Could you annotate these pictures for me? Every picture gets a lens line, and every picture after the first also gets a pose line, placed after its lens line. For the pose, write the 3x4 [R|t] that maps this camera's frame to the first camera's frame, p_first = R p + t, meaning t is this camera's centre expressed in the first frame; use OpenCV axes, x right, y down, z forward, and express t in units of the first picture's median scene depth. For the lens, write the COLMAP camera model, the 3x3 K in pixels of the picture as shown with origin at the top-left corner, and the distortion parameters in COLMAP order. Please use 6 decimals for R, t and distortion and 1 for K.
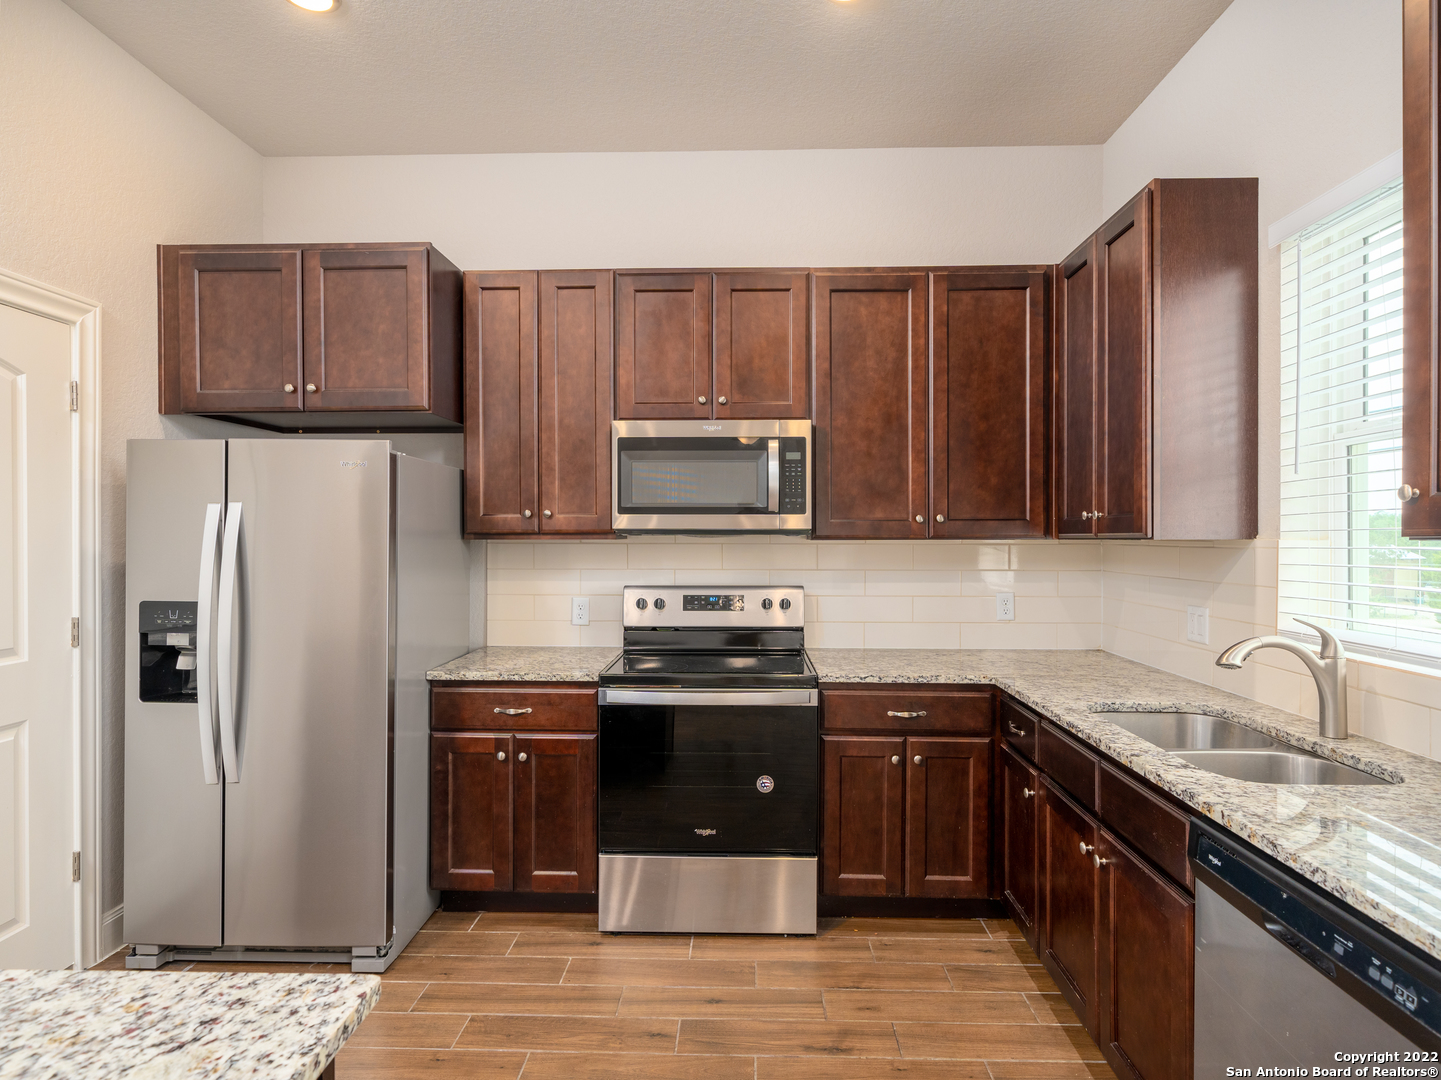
lens RADIAL K [[781.5, 0, 720.5], [0, 781.5, 540.0], [0, 0, 1]] dist [-0.004269, -0.000727]
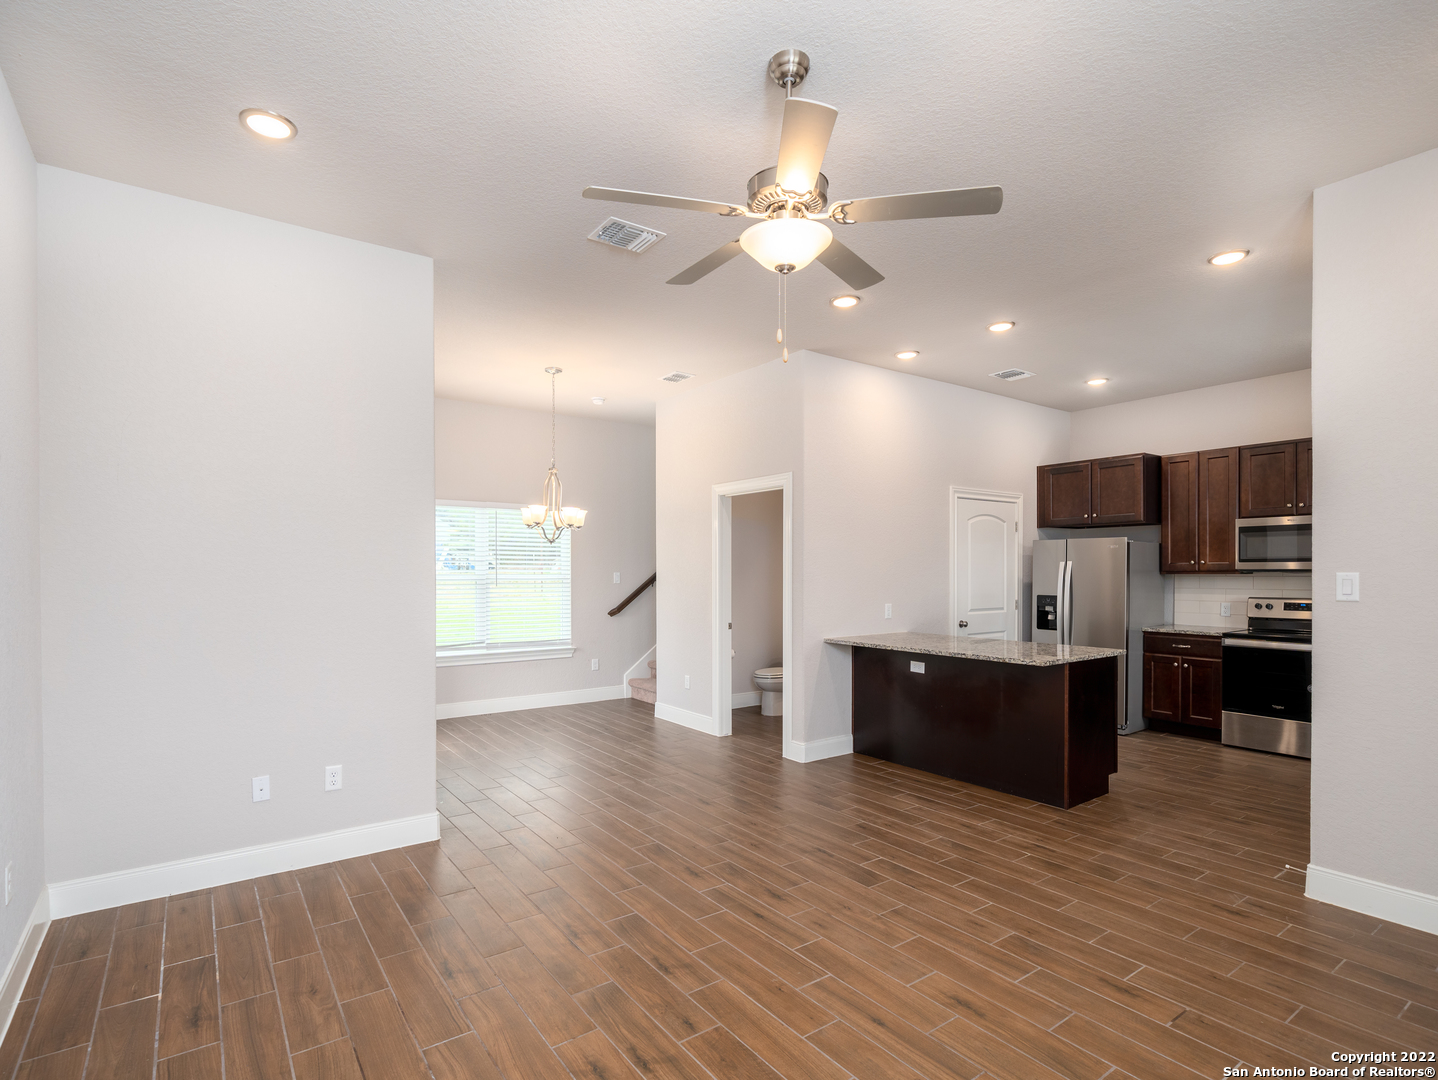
lens RADIAL K [[727.3, 0, 718.1], [0, 727.3, 574.9], [0, 0, 1]] dist [-0.001315, -0.000475]
pose [[0.612851, 0.001772, -0.790197, 0.610091], [-0.001265, 0.999998, 0.001262, 0.000402], [0.790198, 0.000226, 0.612852, -1.451516]]
